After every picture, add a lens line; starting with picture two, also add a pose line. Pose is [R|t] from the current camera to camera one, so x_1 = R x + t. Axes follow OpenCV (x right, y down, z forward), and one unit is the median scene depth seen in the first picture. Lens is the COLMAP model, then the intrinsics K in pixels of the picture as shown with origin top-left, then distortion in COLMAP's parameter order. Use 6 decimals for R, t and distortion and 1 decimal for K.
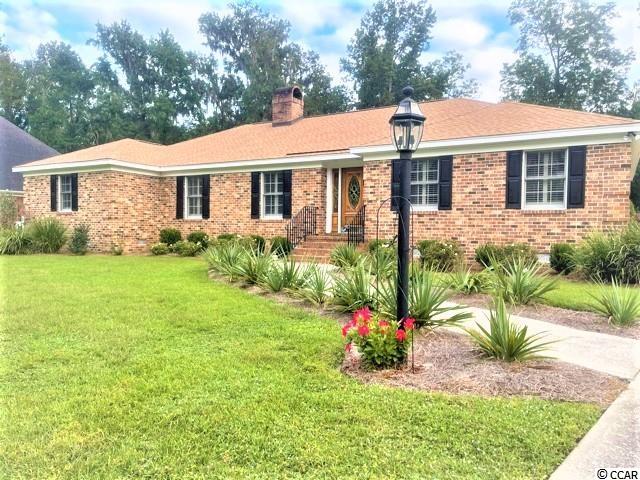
lens RADIAL K [[480.6, 0, 319.2], [0, 480.6, 240.7], [0, 0, 1]] dist [0.070322, -0.090050]
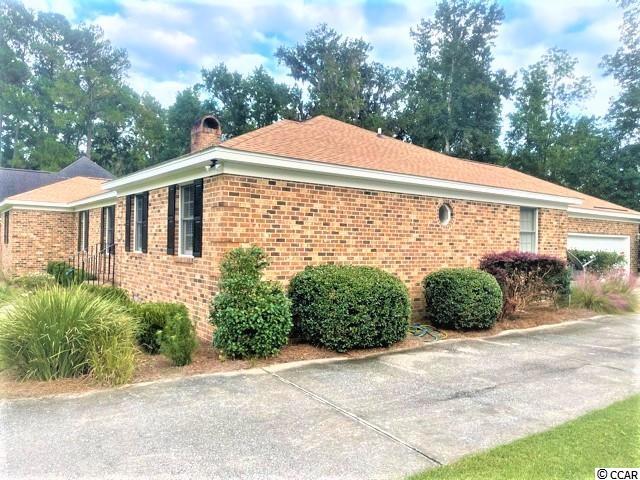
lens RADIAL K [[480.6, 0, 319.1], [0, 480.6, 238.4], [0, 0, 1]] dist [0.070322, -0.090050]
pose [[0.927759, 0.001894, -0.373175, 0.262657], [-0.017499, 0.999108, -0.038434, -0.018441], [0.372769, 0.042187, 0.926965, 0.089896]]
